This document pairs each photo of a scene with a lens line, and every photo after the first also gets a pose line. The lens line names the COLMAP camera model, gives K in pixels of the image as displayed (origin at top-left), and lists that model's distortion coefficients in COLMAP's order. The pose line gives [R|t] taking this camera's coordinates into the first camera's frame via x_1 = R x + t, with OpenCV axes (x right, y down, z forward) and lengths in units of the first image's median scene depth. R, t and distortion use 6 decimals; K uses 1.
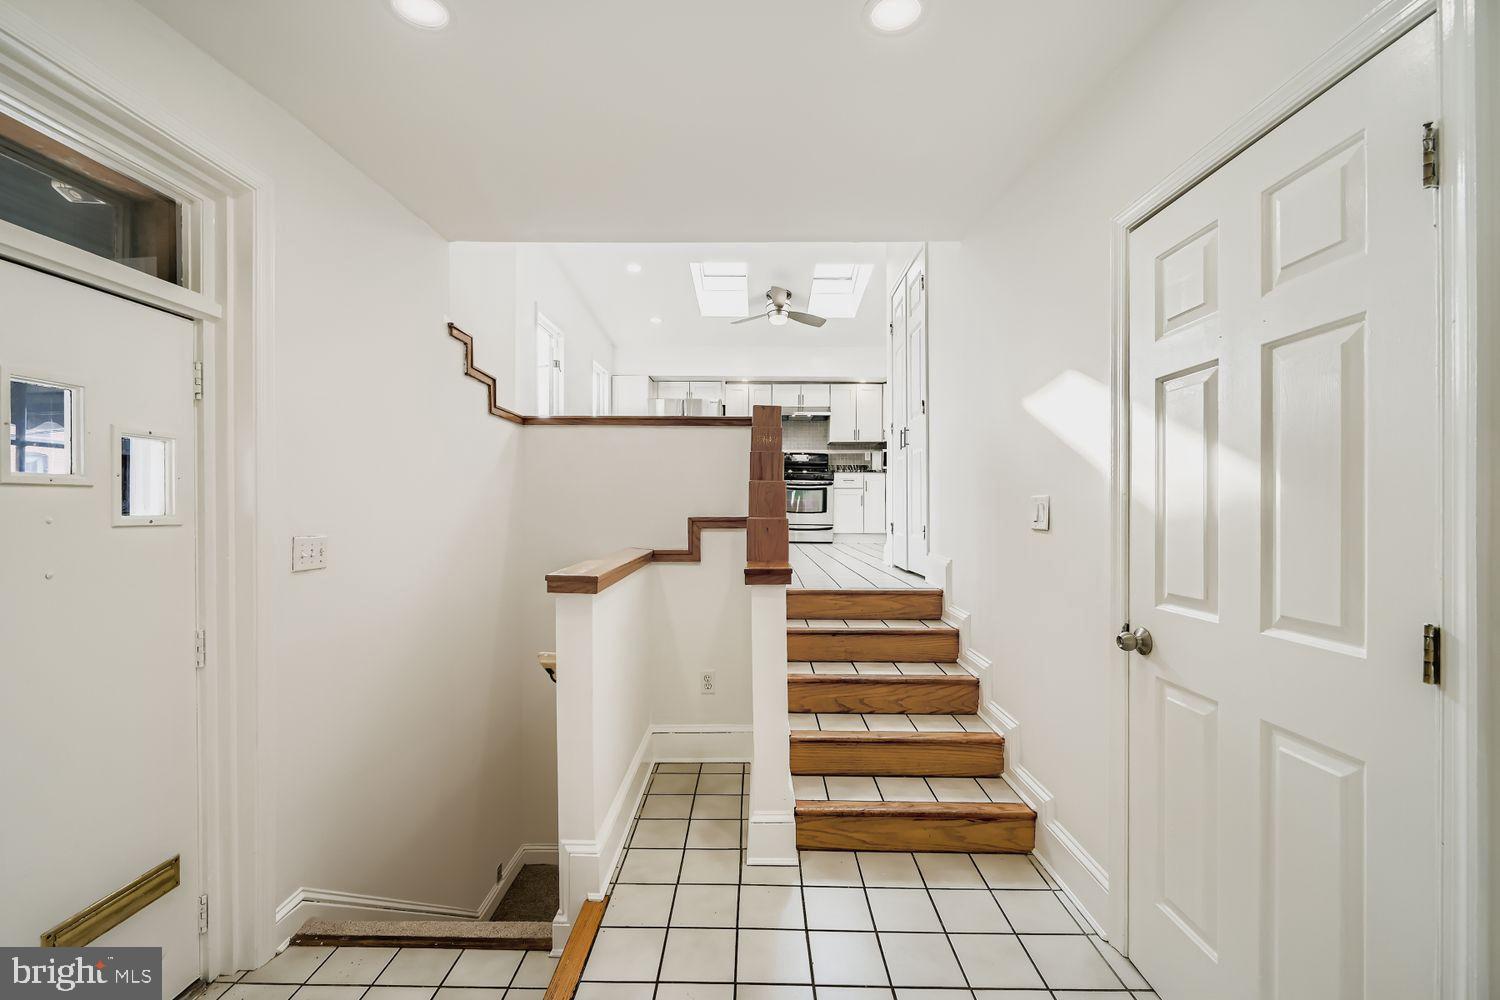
lens RADIAL K [[604.6, 0, 740.5], [0, 604.6, 504.1], [0, 0, 1]] dist [0.002602, -0.000852]
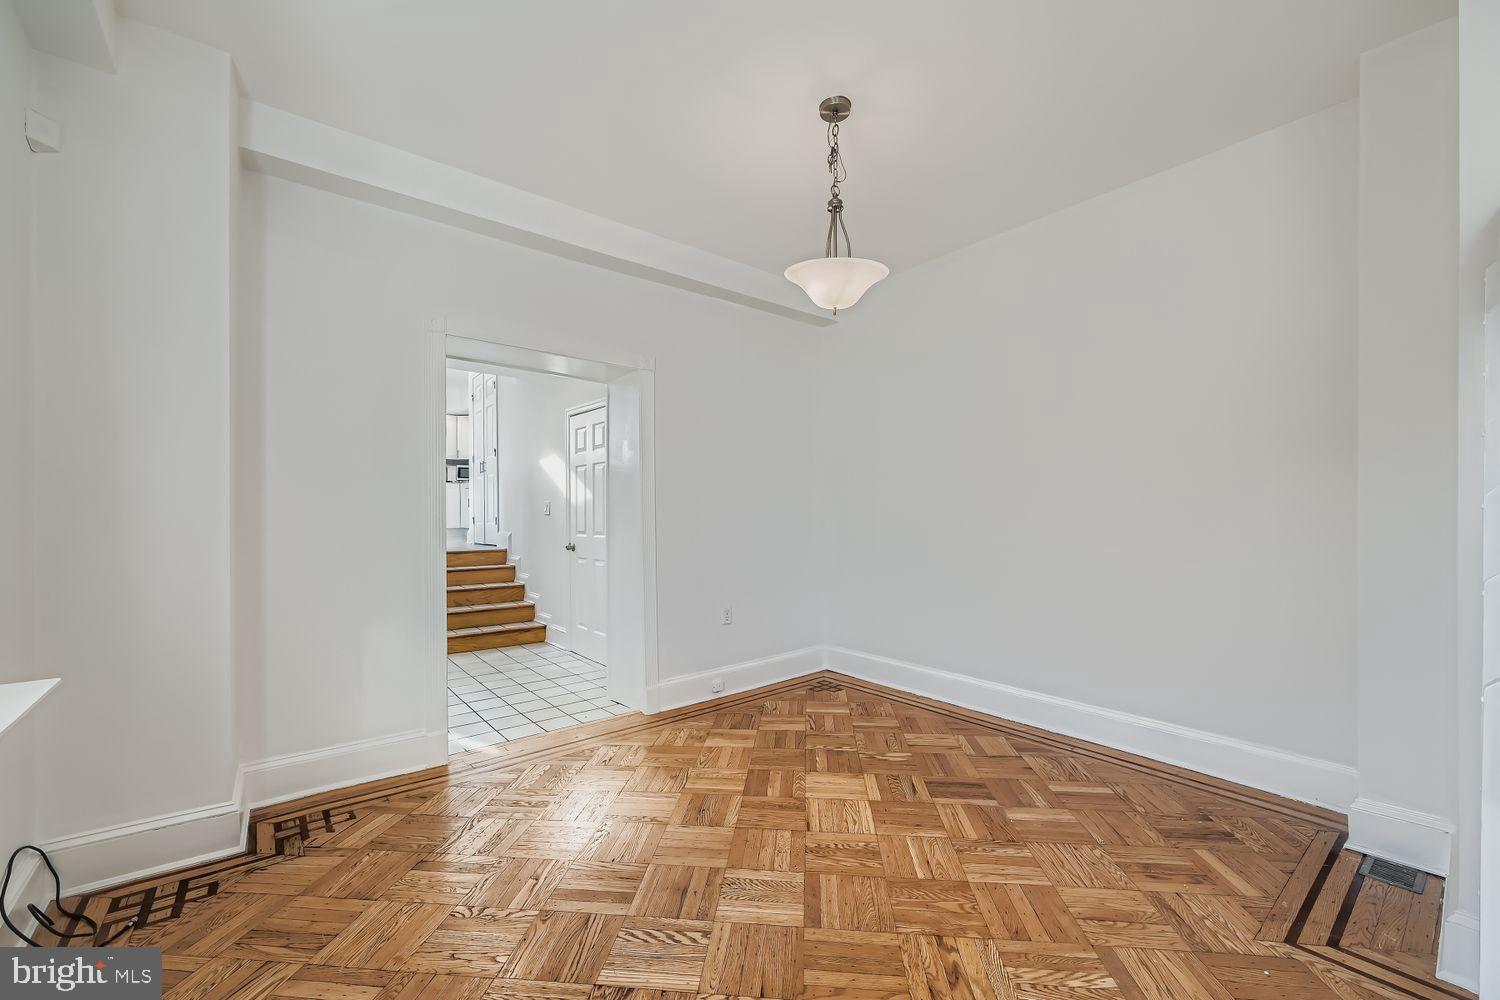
lens RADIAL K [[604.6, 0, 740.8], [0, 604.6, 506.8], [0, 0, 1]] dist [0.002602, -0.000852]
pose [[0.761796, -0.001908, 0.647814, -0.468857], [0.003420, 0.999994, -0.001077, 0.014176], [-0.647808, 0.003036, 0.761798, -1.292538]]
